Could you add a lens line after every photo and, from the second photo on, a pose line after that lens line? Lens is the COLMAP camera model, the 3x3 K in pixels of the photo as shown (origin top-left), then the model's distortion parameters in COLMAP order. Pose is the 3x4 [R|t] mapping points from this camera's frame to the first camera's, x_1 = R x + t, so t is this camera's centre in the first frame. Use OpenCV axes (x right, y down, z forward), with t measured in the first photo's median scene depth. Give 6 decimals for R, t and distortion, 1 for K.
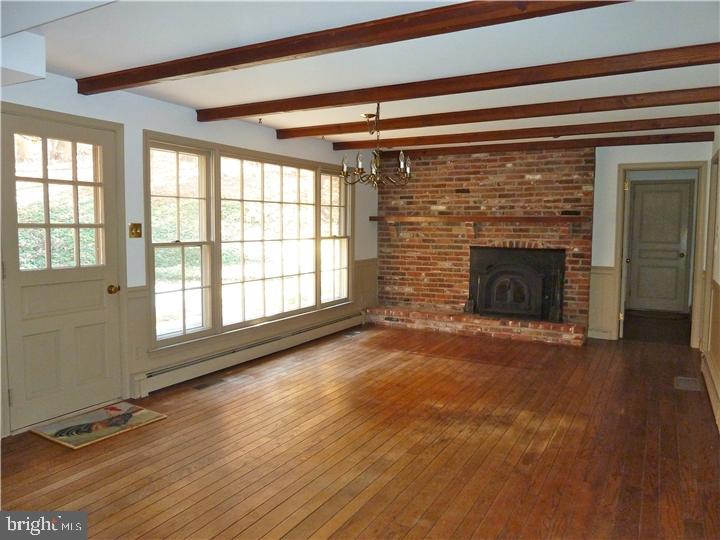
lens RADIAL K [[545.8, 0, 359.9], [0, 545.8, 264.1], [0, 0, 1]] dist [-0.007278, -0.003898]
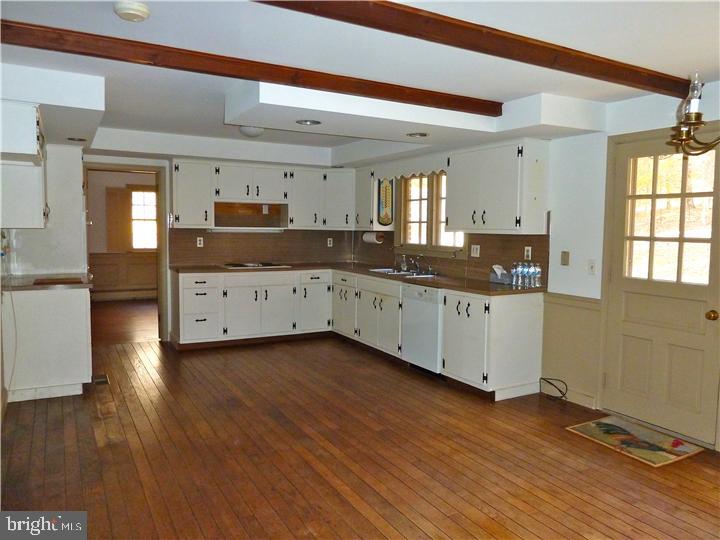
lens RADIAL K [[545.8, 0, 359.9], [0, 545.8, 264.1], [0, 0, 1]] dist [-0.007278, -0.003898]
pose [[-0.525202, 0.055575, -0.849161, 0.567281], [-0.070693, 0.991567, 0.108618, -0.088669], [0.848036, 0.117076, -0.516844, 0.981452]]
